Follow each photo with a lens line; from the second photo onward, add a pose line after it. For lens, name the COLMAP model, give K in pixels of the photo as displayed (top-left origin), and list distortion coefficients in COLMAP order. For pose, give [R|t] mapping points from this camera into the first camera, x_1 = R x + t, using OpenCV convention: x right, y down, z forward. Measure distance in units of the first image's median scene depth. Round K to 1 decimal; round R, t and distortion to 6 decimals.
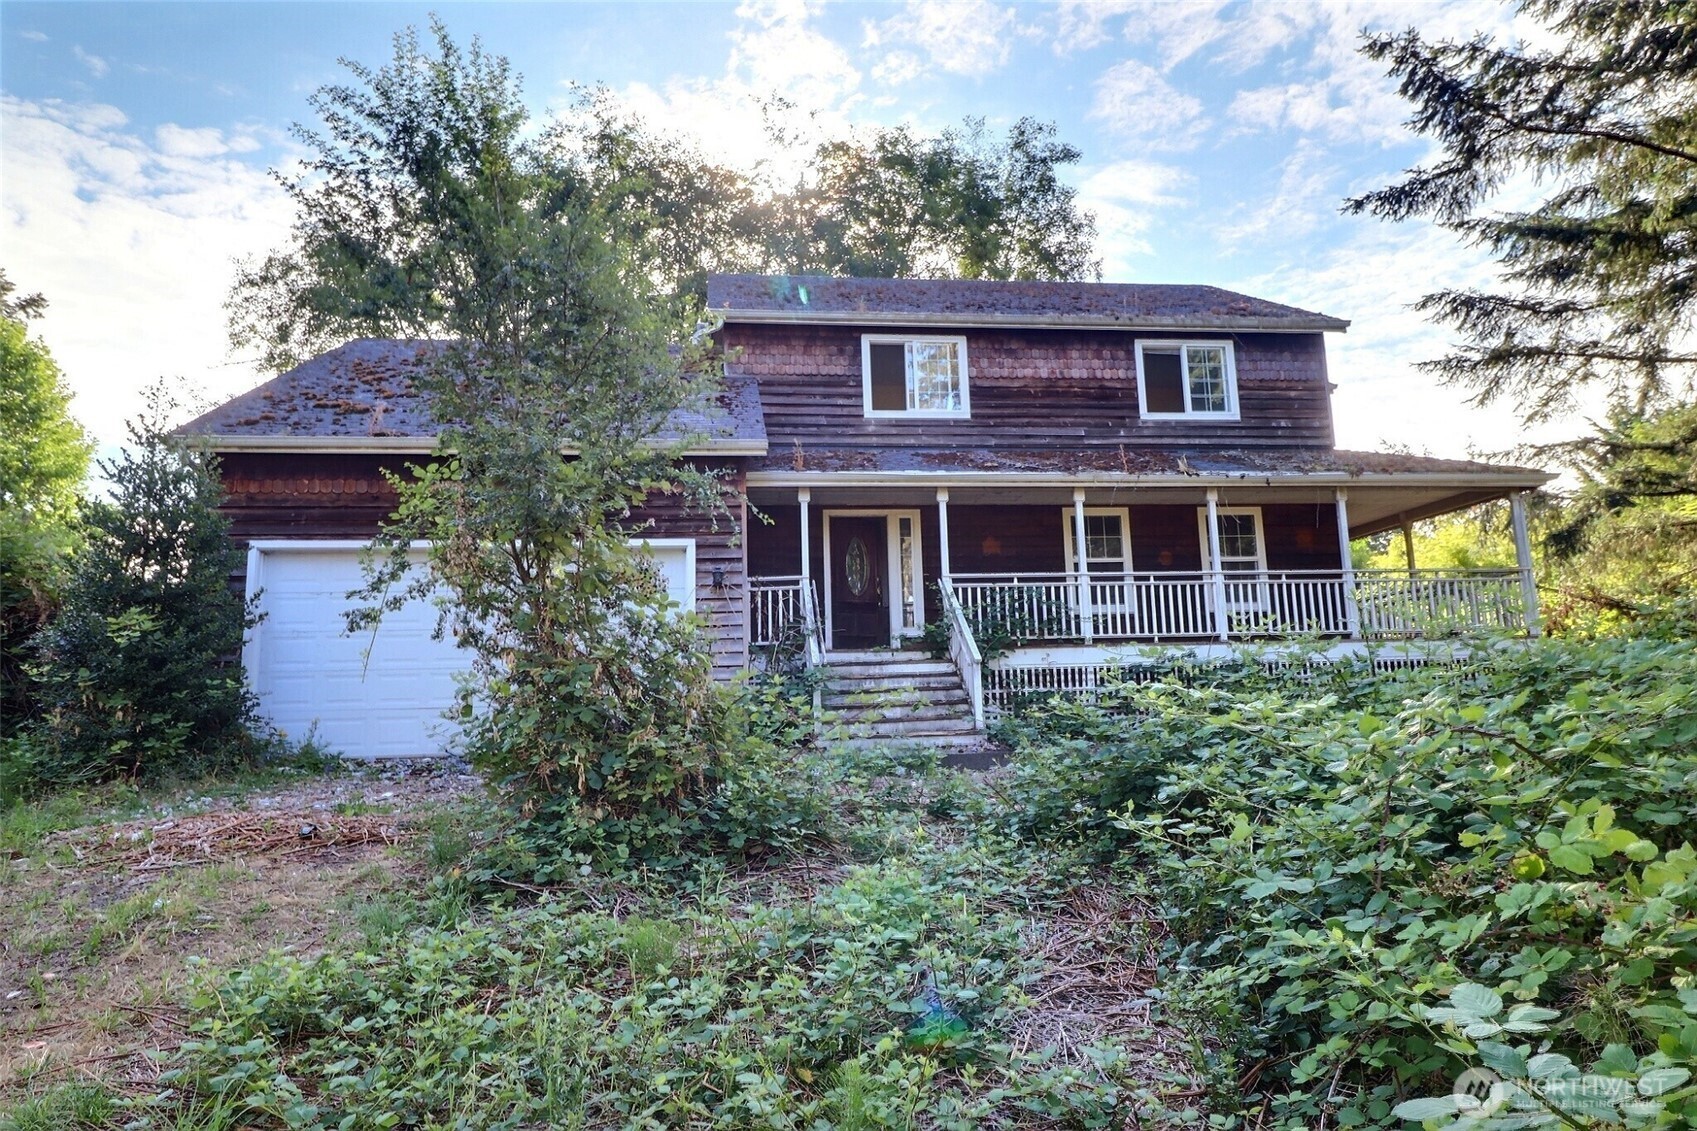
lens RADIAL K [[1043.6, 0, 850.4], [0, 1043.6, 540.8], [0, 0, 1]] dist [0.001806, -0.000872]
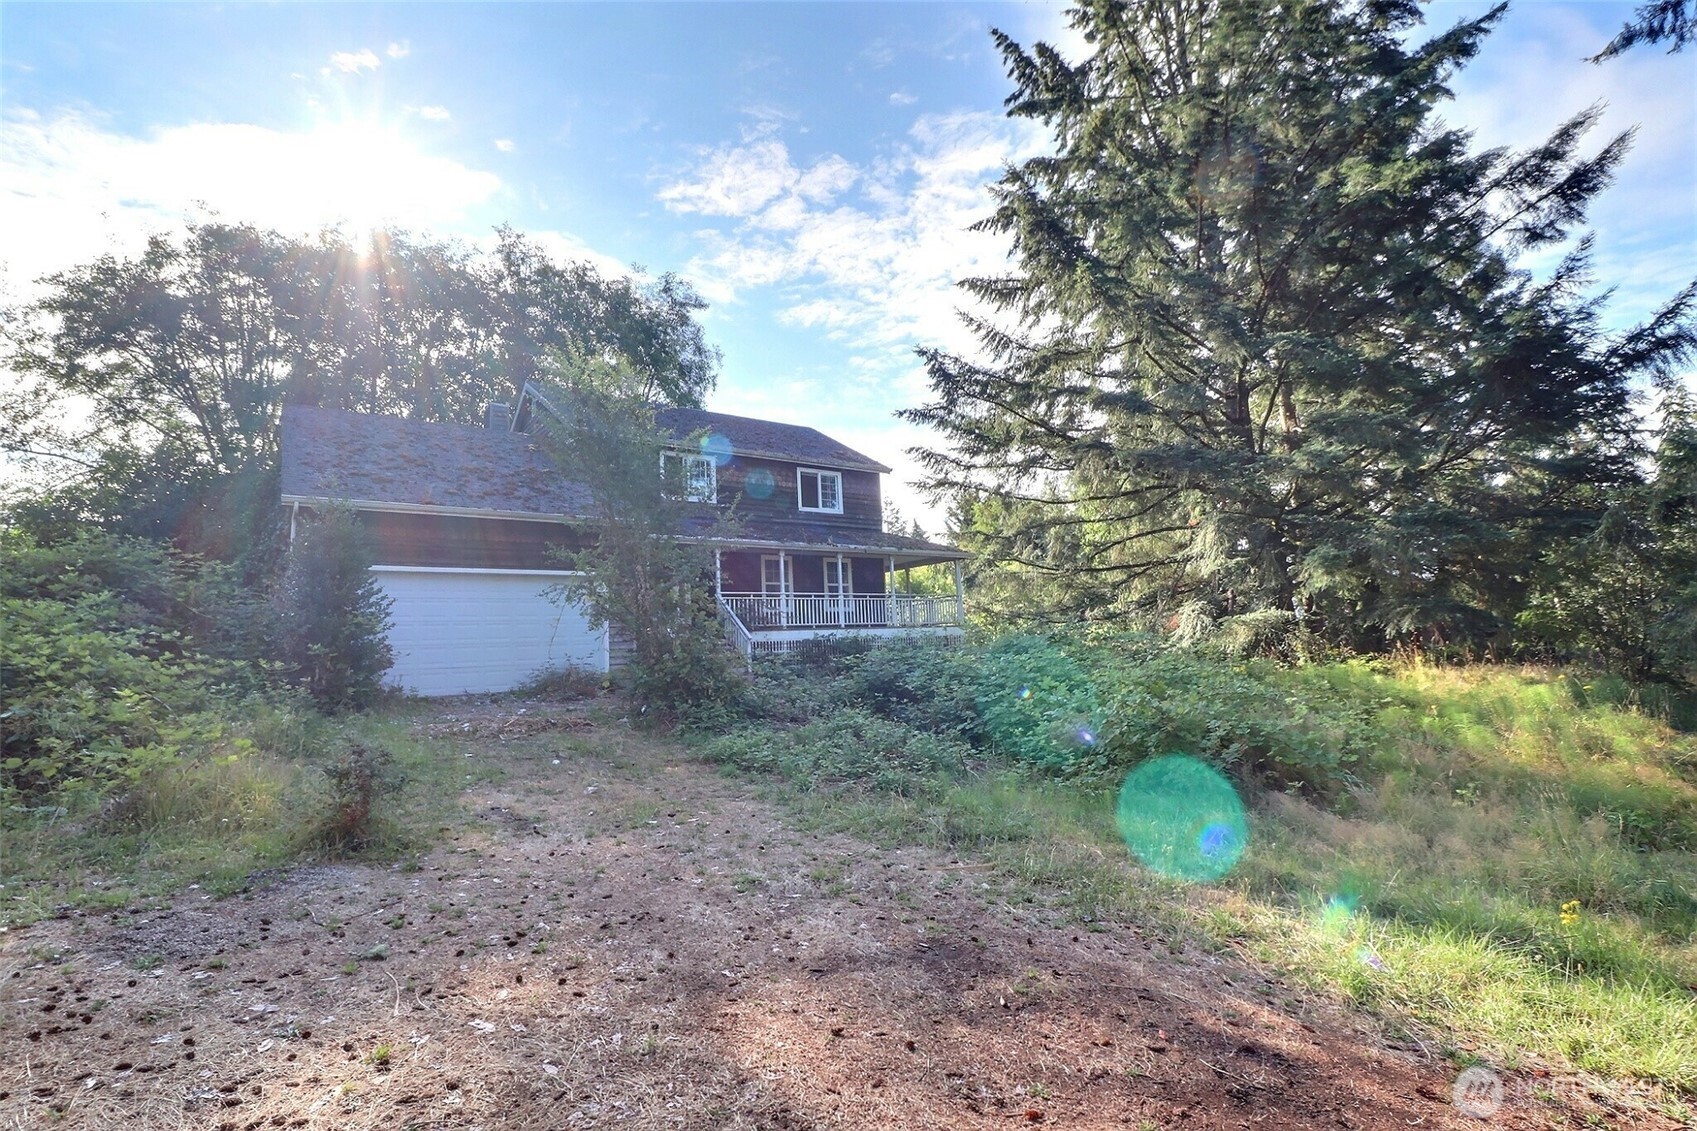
lens RADIAL K [[787.1, 0, 841.5], [0, 787.1, 542.3], [0, 0, 1]] dist [0.002872, -0.014386]
pose [[0.874514, 0.058541, 0.481454, -0.339264], [-0.061563, 0.998058, -0.009532, -0.047965], [-0.481077, -0.021304, 0.876420, -0.298561]]
